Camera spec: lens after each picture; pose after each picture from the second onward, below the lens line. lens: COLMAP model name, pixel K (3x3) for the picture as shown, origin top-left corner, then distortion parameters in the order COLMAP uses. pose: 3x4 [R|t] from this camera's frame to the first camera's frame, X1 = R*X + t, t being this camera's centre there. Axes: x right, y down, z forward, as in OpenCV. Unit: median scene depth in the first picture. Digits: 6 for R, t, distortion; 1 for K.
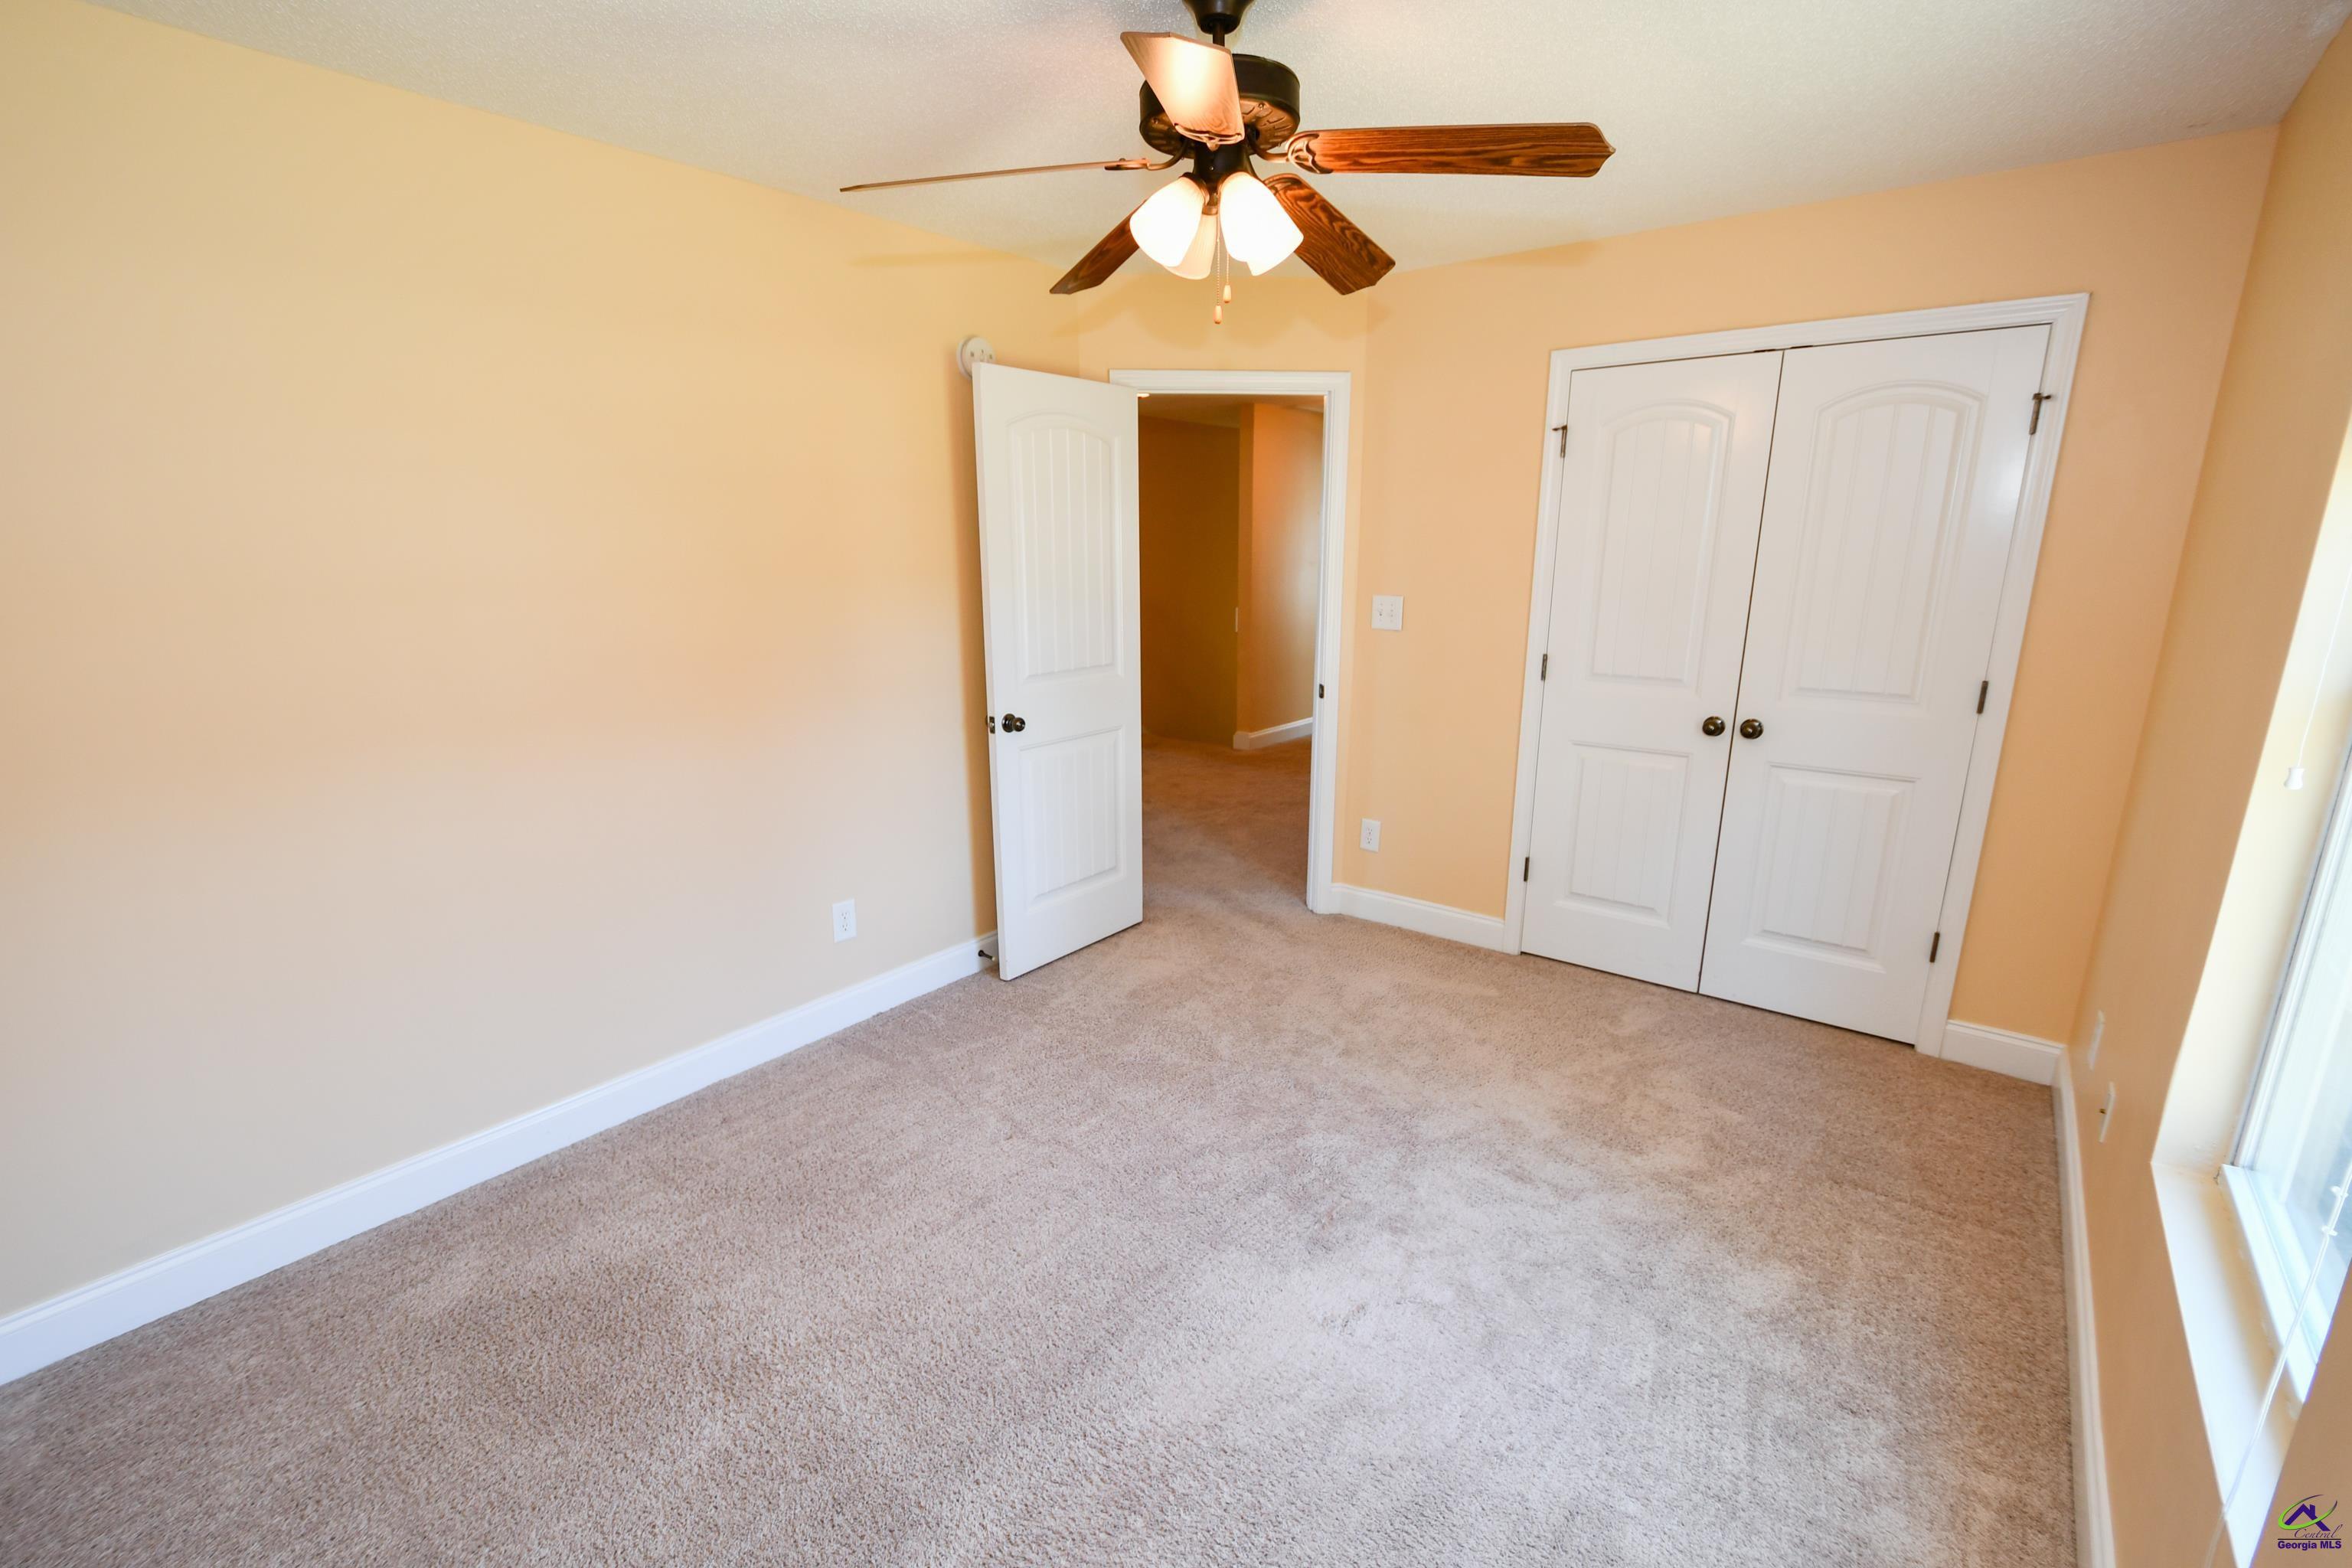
lens RADIAL K [[1031.9, 0, 1152.0], [0, 1031.9, 799.0], [0, 0, 1]] dist [0.000385, -0.004513]
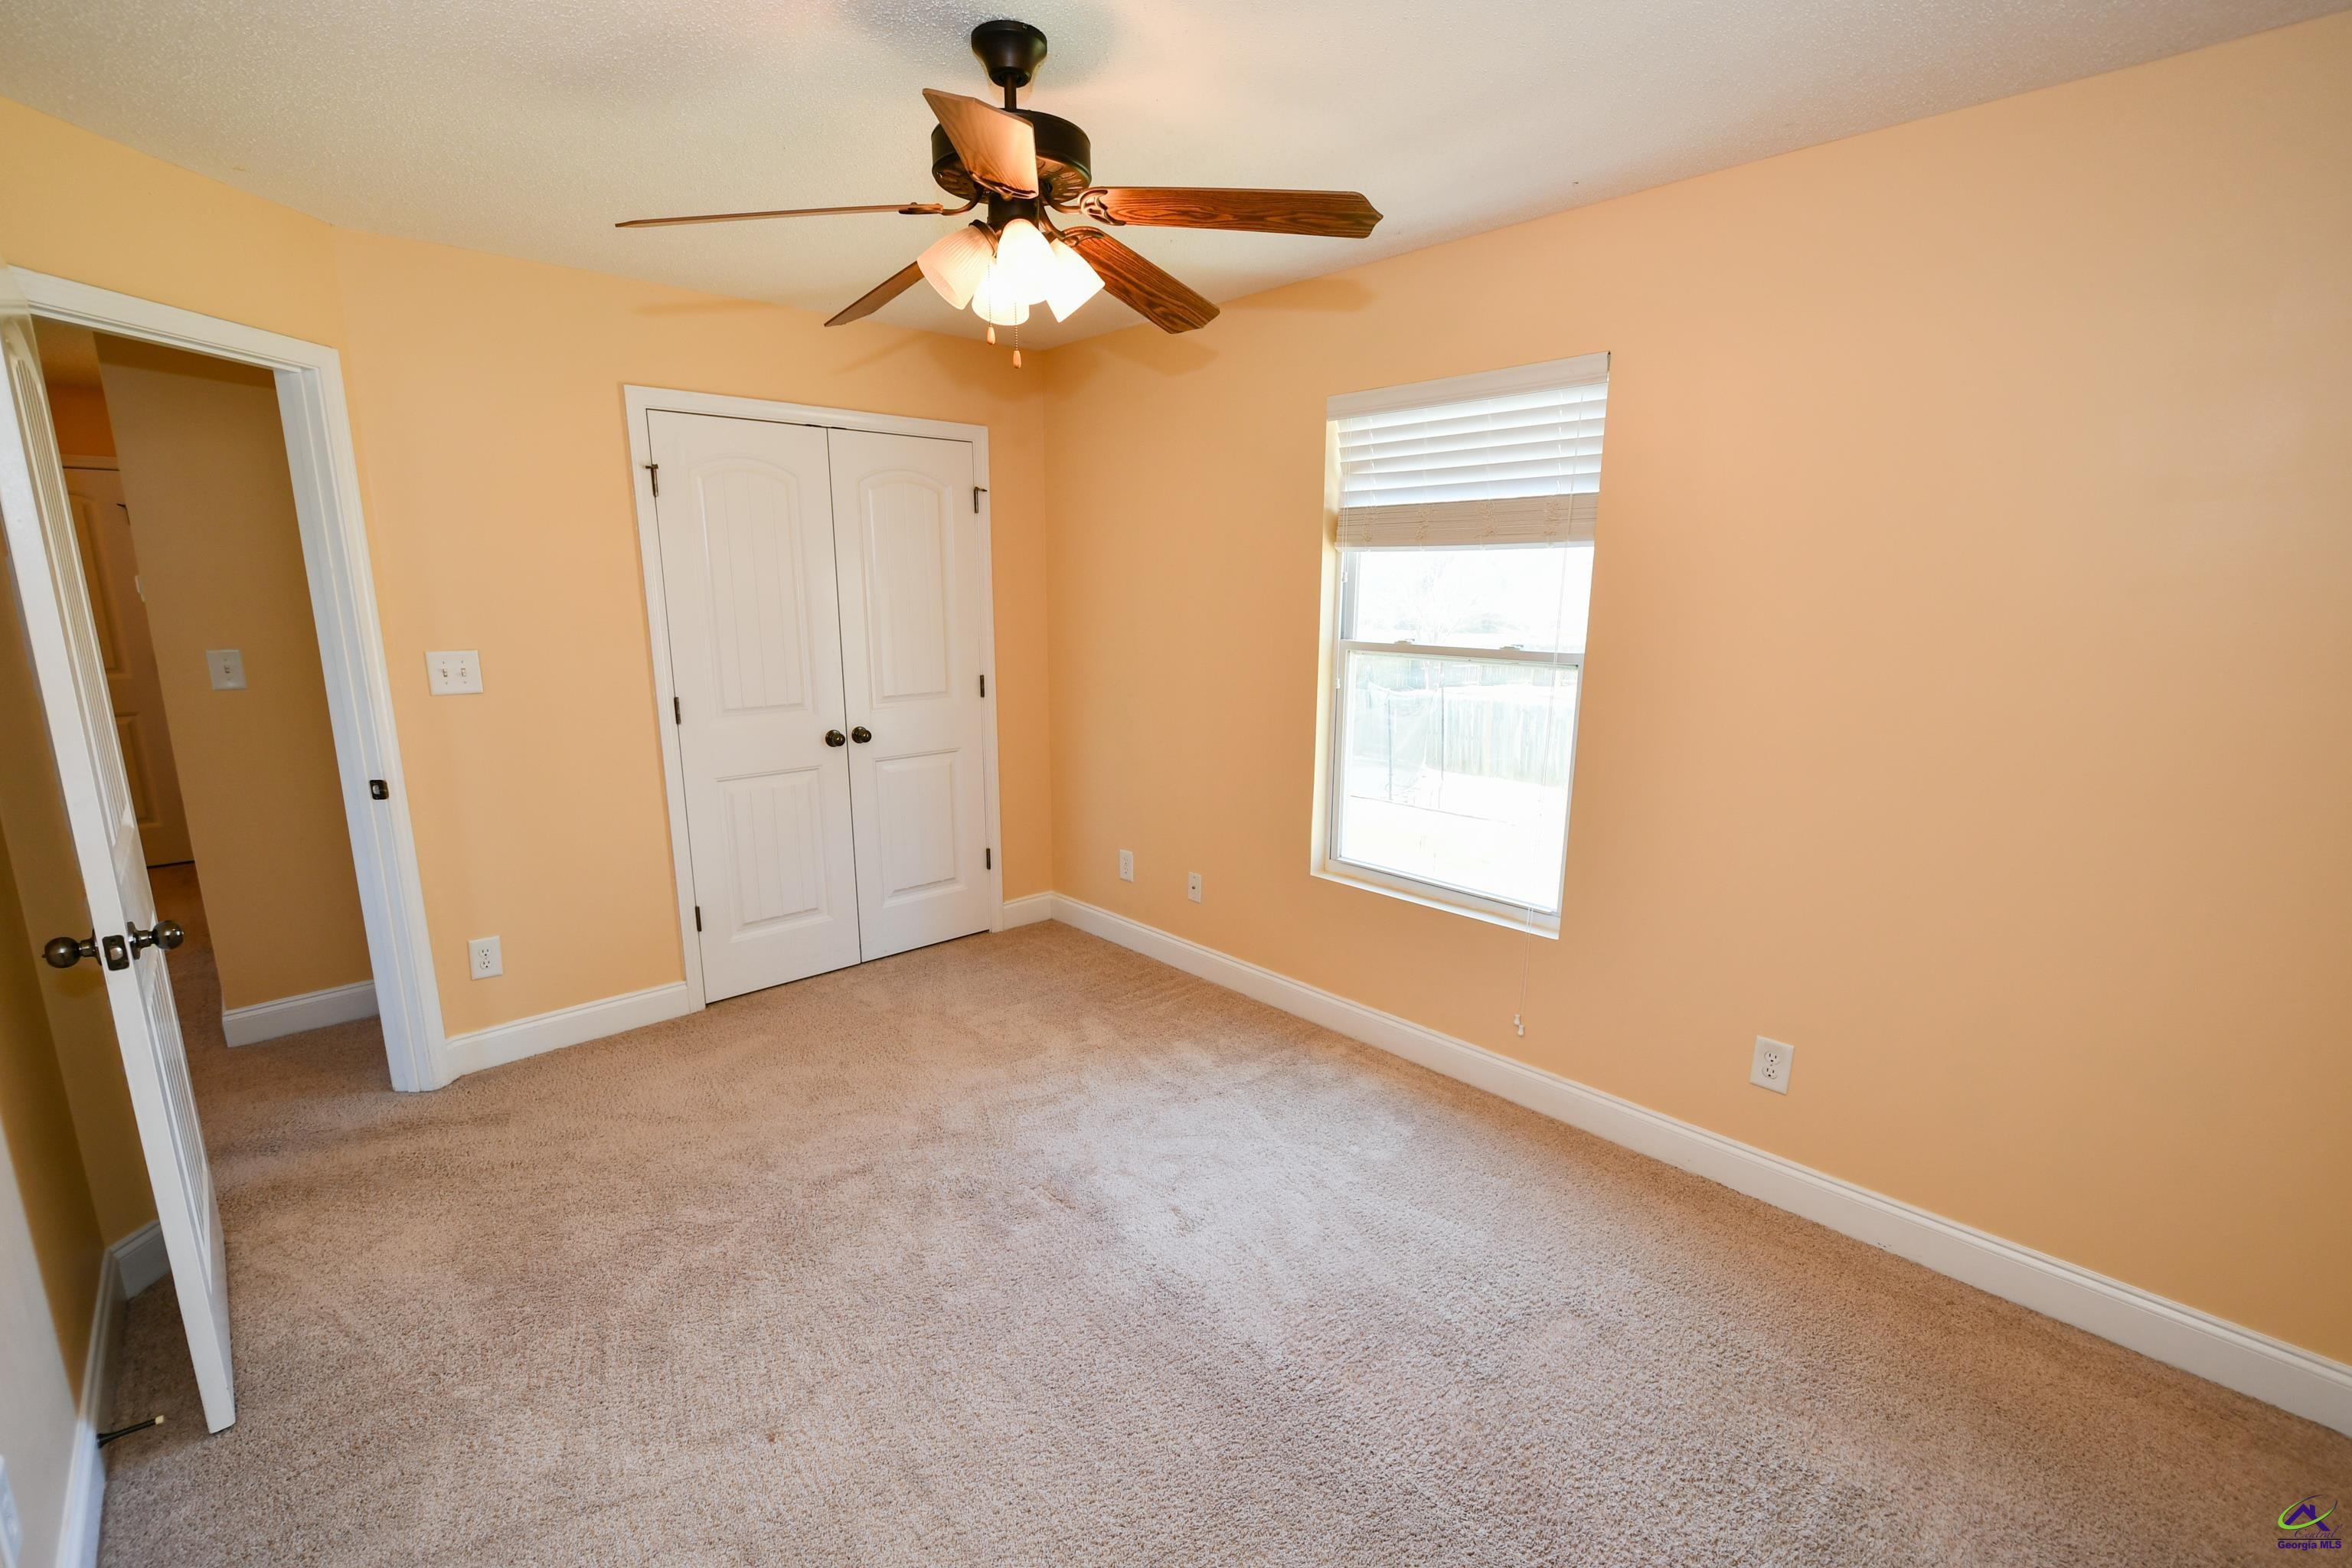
lens RADIAL K [[1031.9, 0, 1168.2], [0, 1031.9, 794.1], [0, 0, 1]] dist [0.000385, -0.004513]
pose [[0.149451, -0.195904, 0.969168, -0.555691], [0.237759, 0.958537, 0.157092, -0.104461], [-0.959758, 0.206951, 0.189833, 0.428927]]
